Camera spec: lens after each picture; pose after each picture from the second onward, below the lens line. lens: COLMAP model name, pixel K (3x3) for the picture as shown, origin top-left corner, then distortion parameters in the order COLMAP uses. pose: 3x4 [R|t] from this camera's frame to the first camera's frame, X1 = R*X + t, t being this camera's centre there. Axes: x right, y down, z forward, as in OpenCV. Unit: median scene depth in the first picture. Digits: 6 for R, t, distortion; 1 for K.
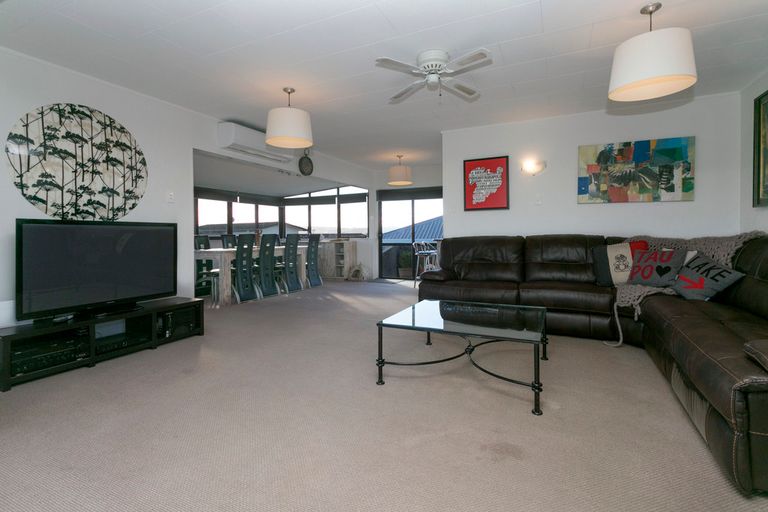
lens RADIAL K [[362.7, 0, 378.3], [0, 362.7, 240.9], [0, 0, 1]] dist [0.000282, 0.001404]
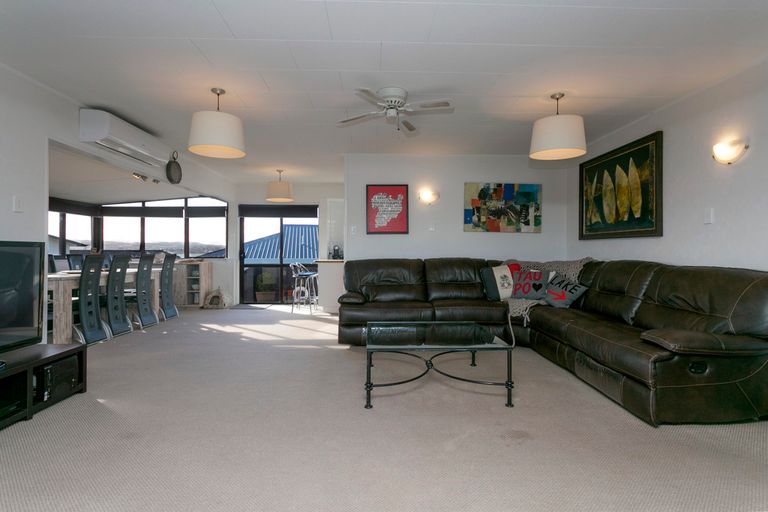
lens RADIAL K [[389.3, 0, 381.9], [0, 389.3, 253.4], [0, 0, 1]] dist [-0.002959, 0.001062]
pose [[0.891361, 0.007800, 0.453228, -0.271915], [-0.000377, 0.999864, -0.016465, -0.011979], [-0.453295, 0.014505, 0.891243, 0.002090]]
